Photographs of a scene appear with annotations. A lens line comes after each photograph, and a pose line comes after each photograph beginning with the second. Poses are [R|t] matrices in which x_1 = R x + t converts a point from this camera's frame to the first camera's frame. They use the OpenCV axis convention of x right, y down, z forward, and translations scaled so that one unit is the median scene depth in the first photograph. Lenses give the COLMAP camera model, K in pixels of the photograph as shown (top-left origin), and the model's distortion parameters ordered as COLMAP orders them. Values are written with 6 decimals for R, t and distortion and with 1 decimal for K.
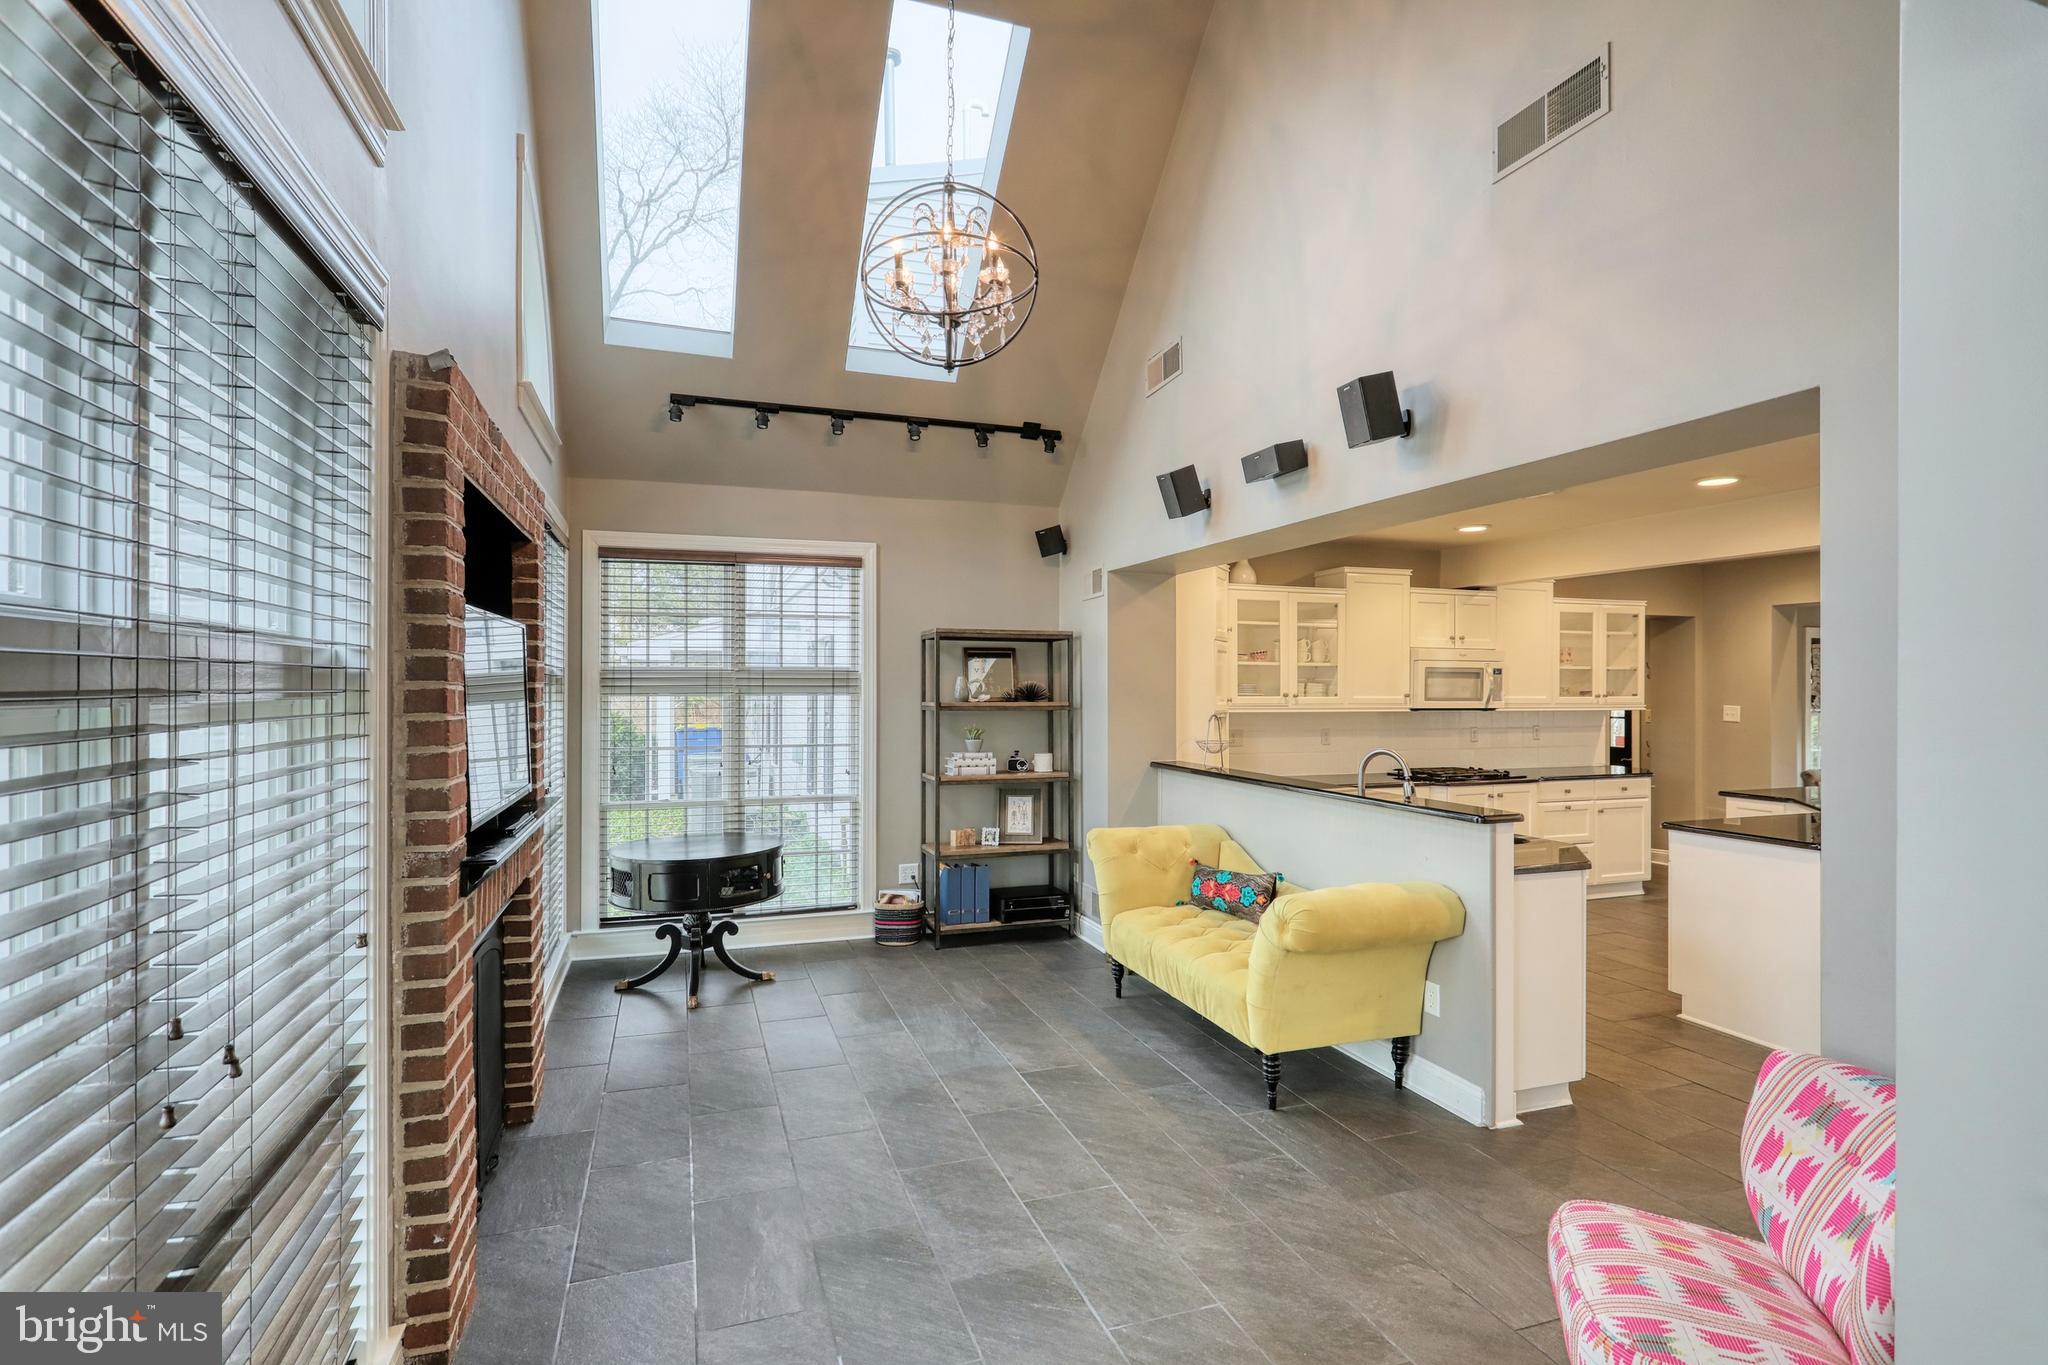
lens RADIAL K [[975.1, 0, 988.3], [0, 975.1, 684.4], [0, 0, 1]] dist [-0.002197, -0.000325]
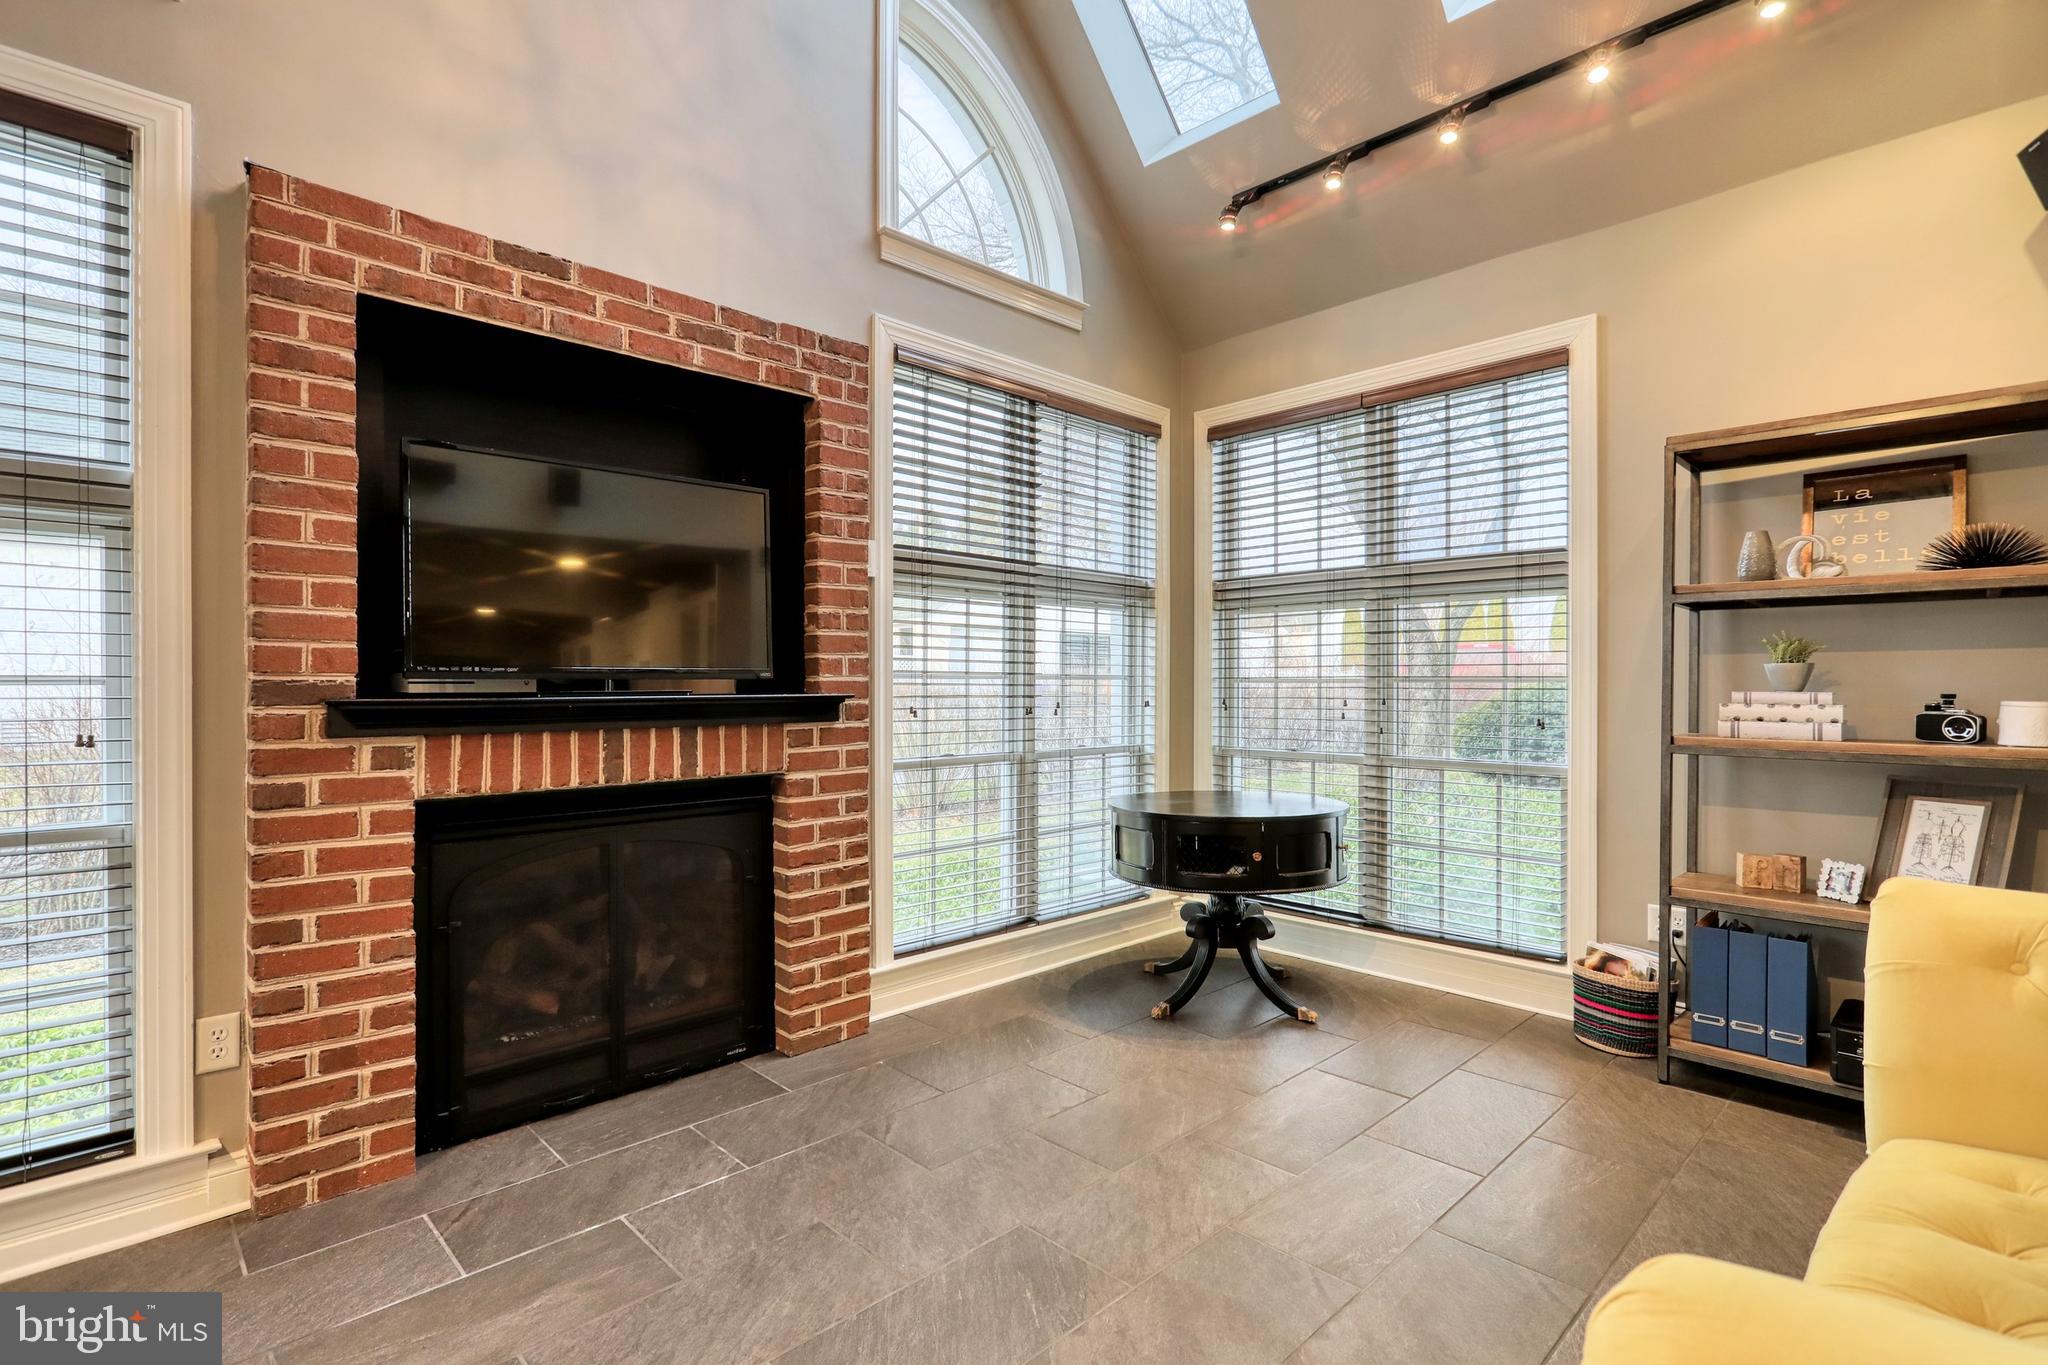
lens RADIAL K [[975.1, 0, 1014.2], [0, 975.1, 668.7], [0, 0, 1]] dist [-0.002197, -0.000325]
pose [[0.439955, -0.009227, -0.897972, 0.241727], [-0.001230, 0.999940, -0.010877, 0.064762], [0.898019, 0.005890, 0.439917, 0.469928]]
